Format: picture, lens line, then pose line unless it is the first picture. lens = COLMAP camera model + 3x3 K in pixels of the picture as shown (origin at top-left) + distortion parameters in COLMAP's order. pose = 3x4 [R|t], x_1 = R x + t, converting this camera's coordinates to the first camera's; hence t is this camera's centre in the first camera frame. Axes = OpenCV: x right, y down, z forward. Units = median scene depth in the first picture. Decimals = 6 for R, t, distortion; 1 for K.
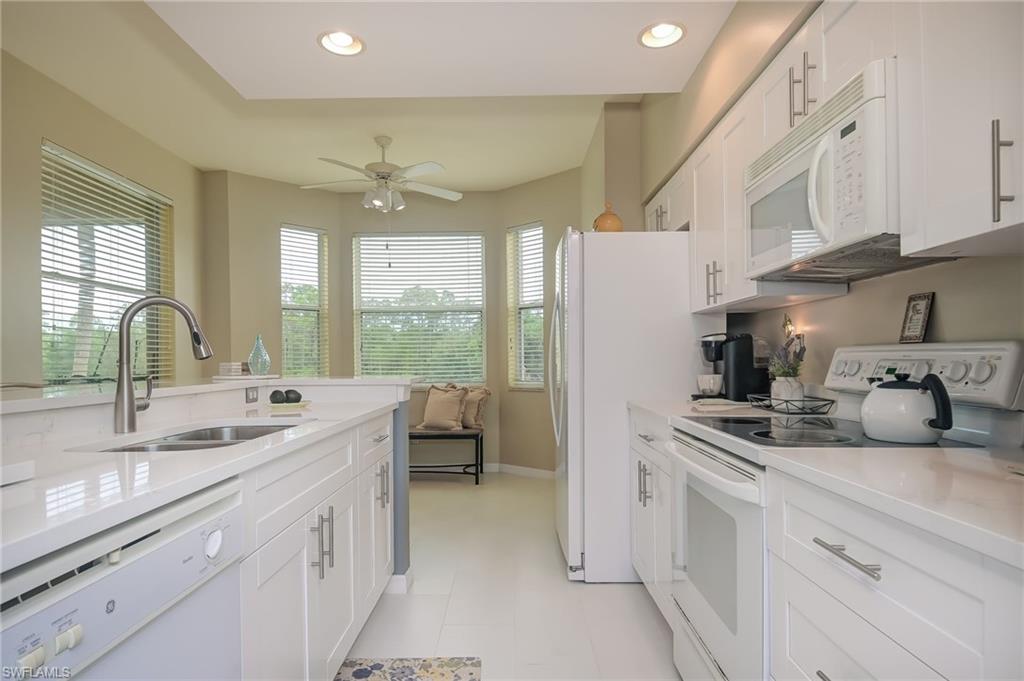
lens RADIAL K [[583.8, 0, 512.8], [0, 583.8, 350.5], [0, 0, 1]] dist [0.006277, 0.000740]
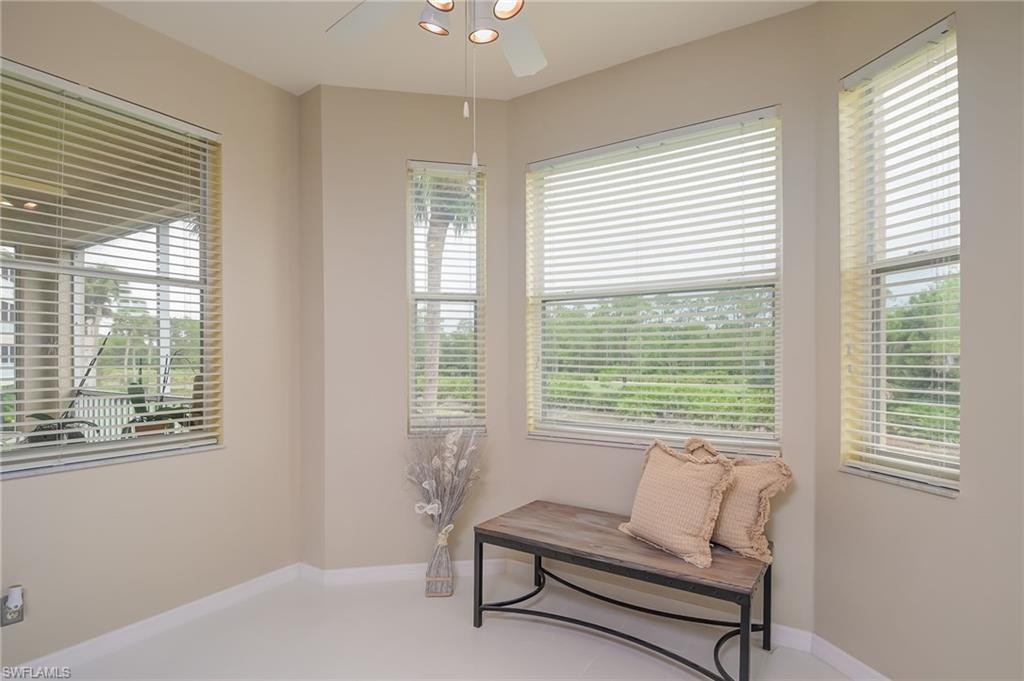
lens RADIAL K [[514.6, 0, 518.9], [0, 514.6, 362.6], [0, 0, 1]] dist [-0.001418, -0.000097]
pose [[0.845659, 0.011474, -0.533600, -0.006271], [0.004818, 0.999564, 0.029130, -0.020926], [0.533702, -0.027205, 0.845235, 0.578672]]
